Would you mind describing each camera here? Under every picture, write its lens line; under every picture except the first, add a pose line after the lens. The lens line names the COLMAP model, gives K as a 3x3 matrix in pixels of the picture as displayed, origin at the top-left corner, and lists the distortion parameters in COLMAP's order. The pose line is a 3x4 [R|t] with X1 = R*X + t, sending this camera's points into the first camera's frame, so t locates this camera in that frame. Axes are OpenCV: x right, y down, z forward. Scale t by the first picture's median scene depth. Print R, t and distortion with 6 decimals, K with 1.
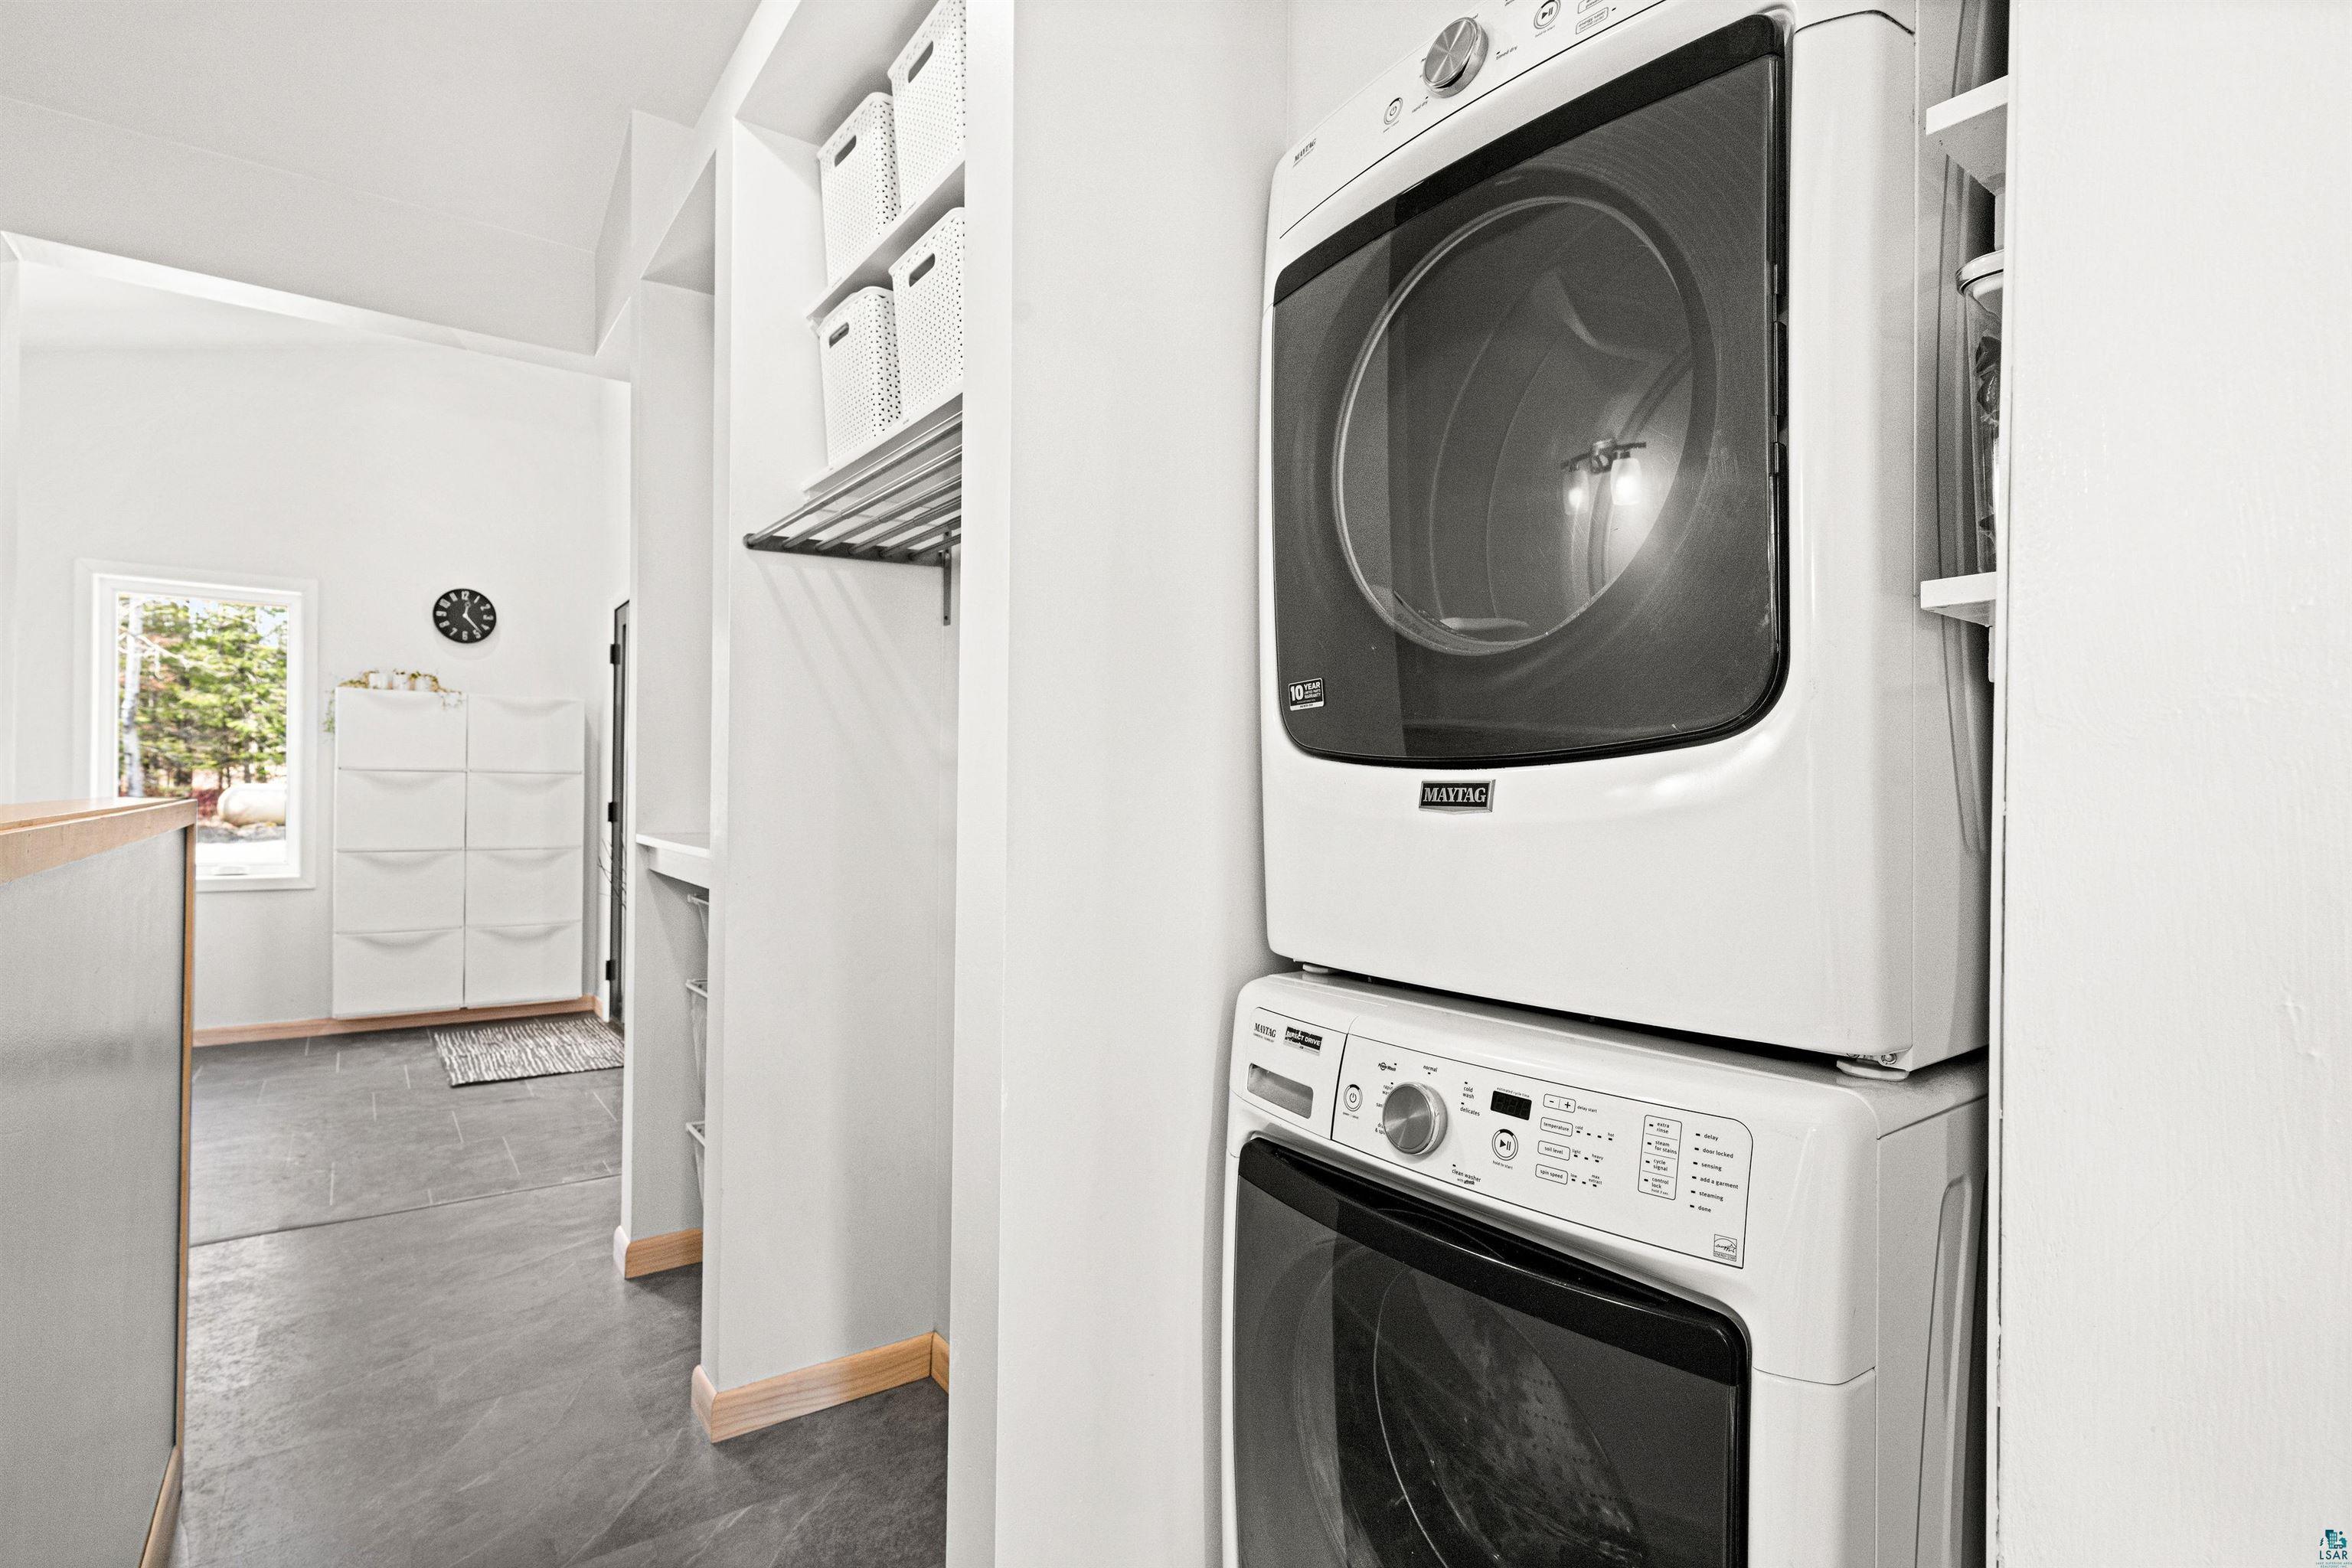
lens RADIAL K [[1146.8, 0, 1181.6], [0, 1146.8, 798.7], [0, 0, 1]] dist [0.002862, -0.000459]
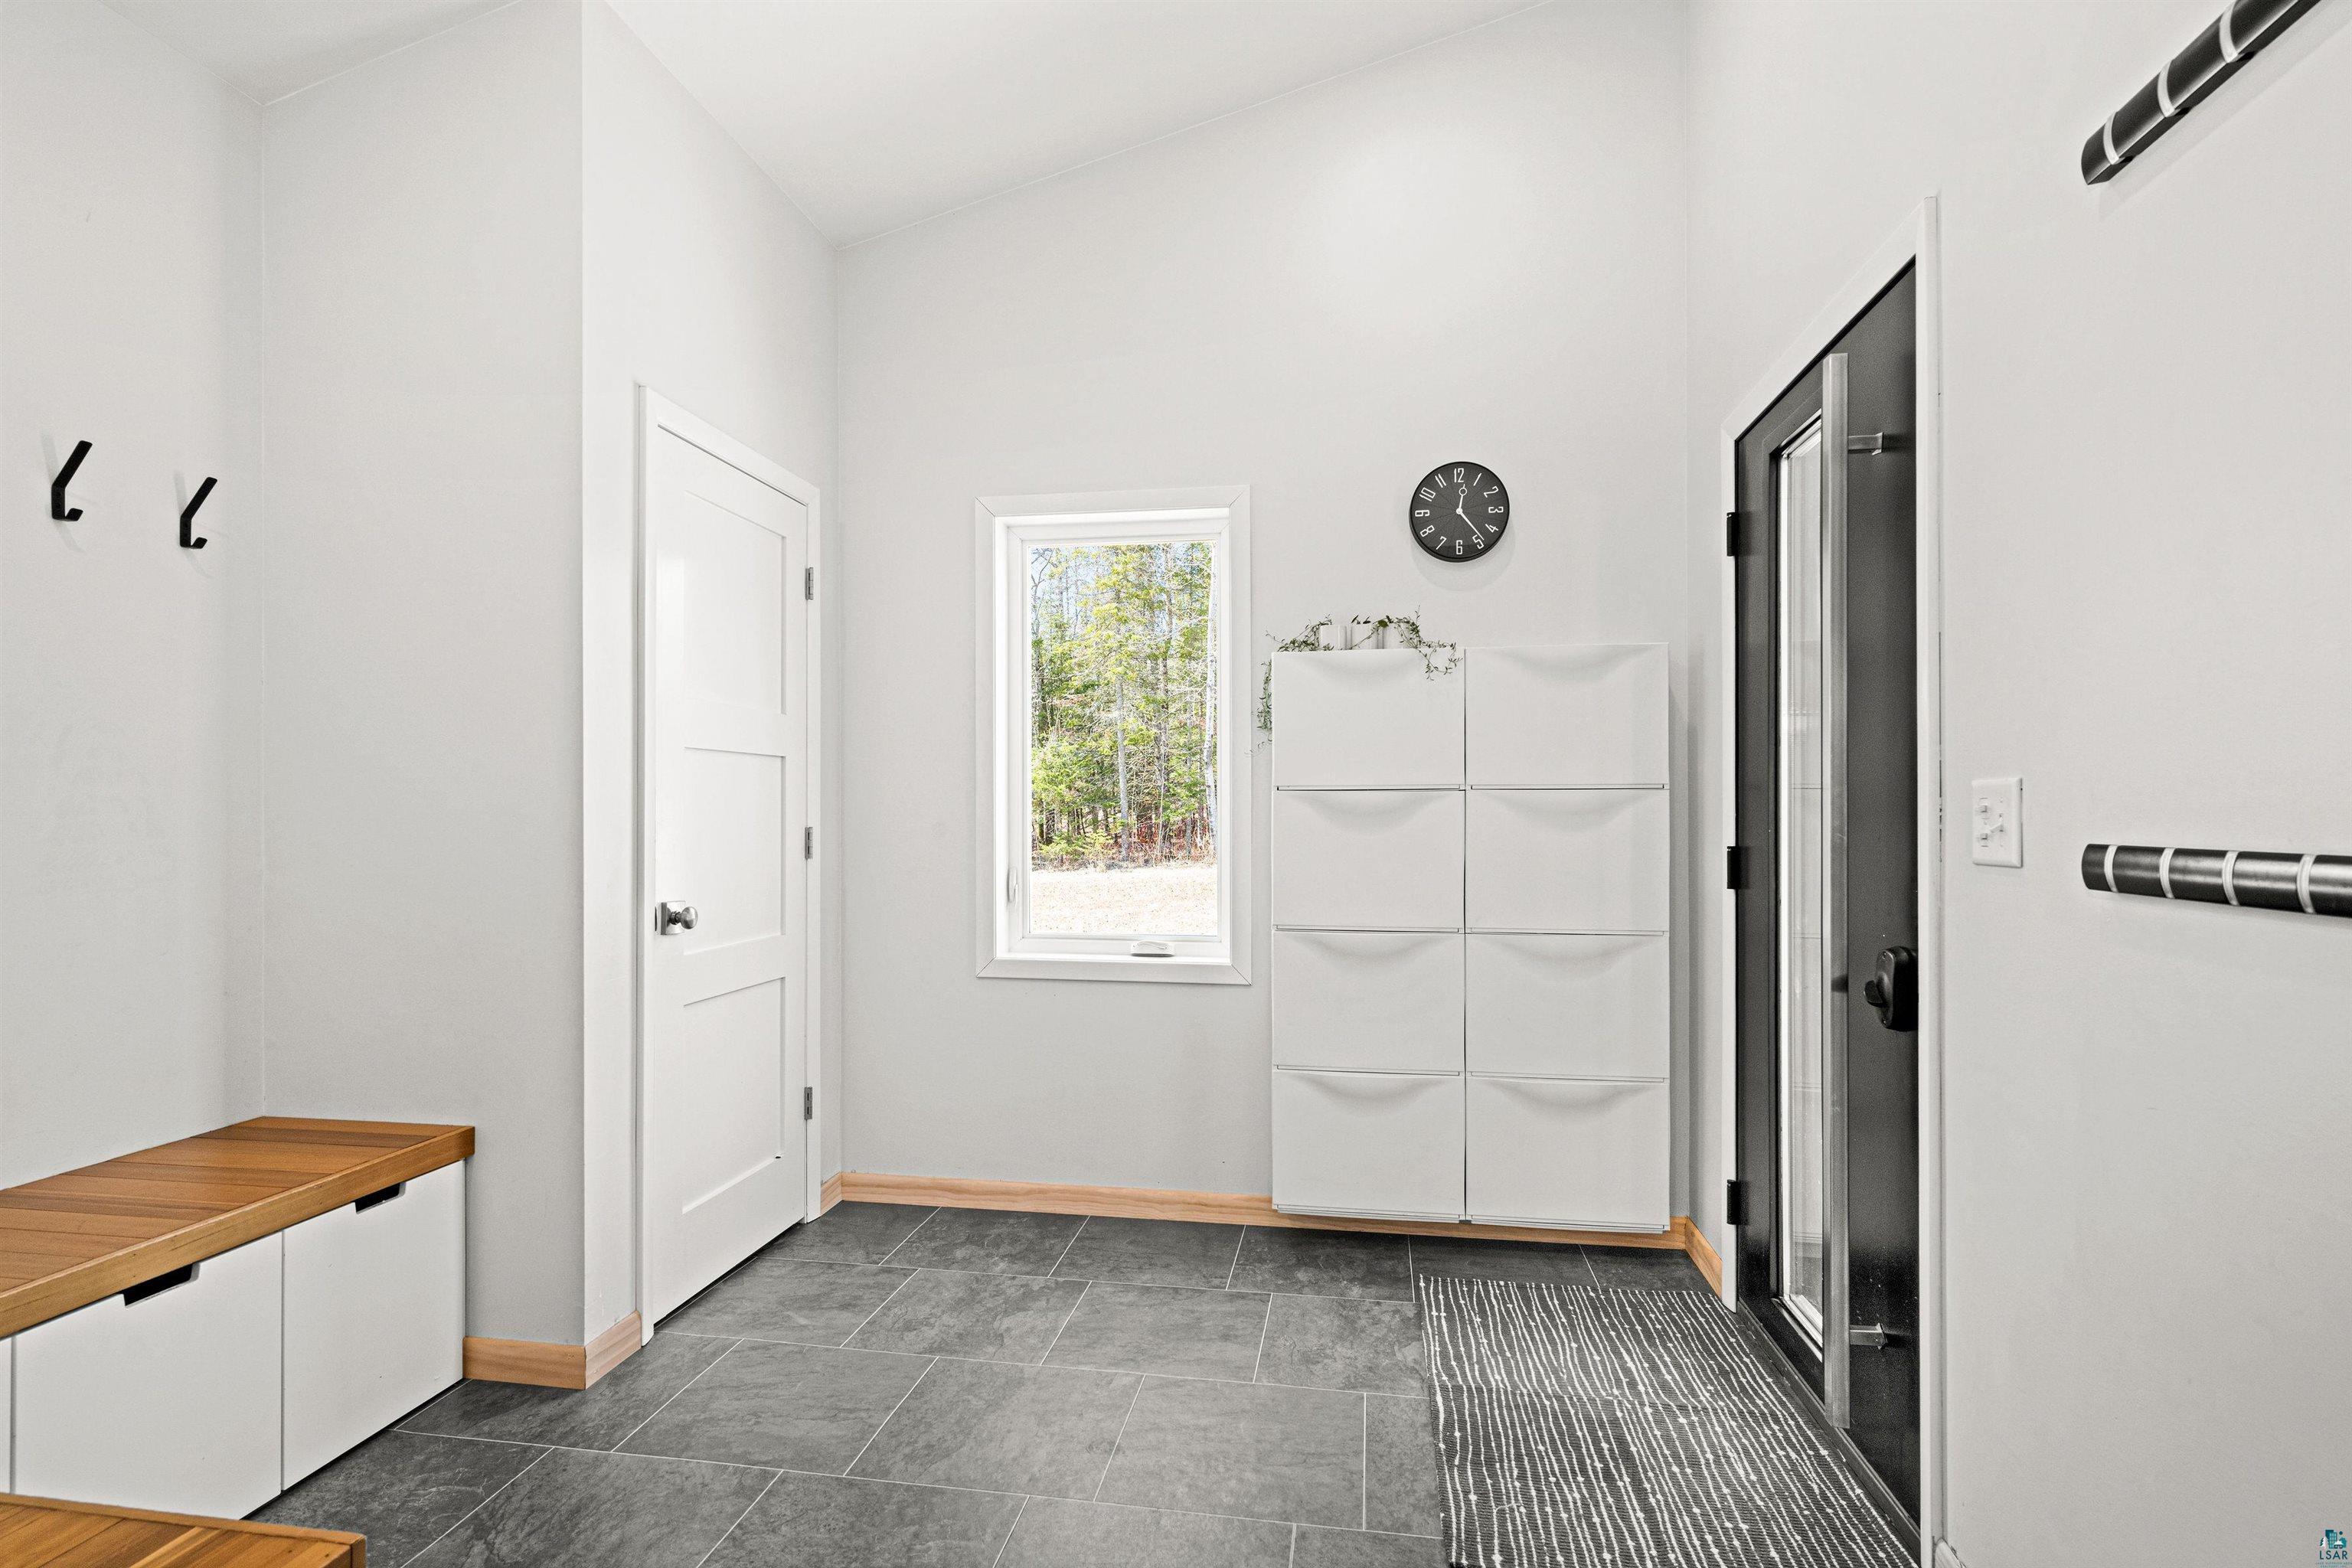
lens RADIAL K [[1146.8, 0, 1176.0], [0, 1146.8, 798.6], [0, 0, 1]] dist [0.002862, -0.000459]
pose [[0.710818, -0.017048, -0.703170, -0.335333], [0.005857, 0.999815, -0.018318, -0.010159], [0.703352, 0.008902, 0.710786, 0.512817]]
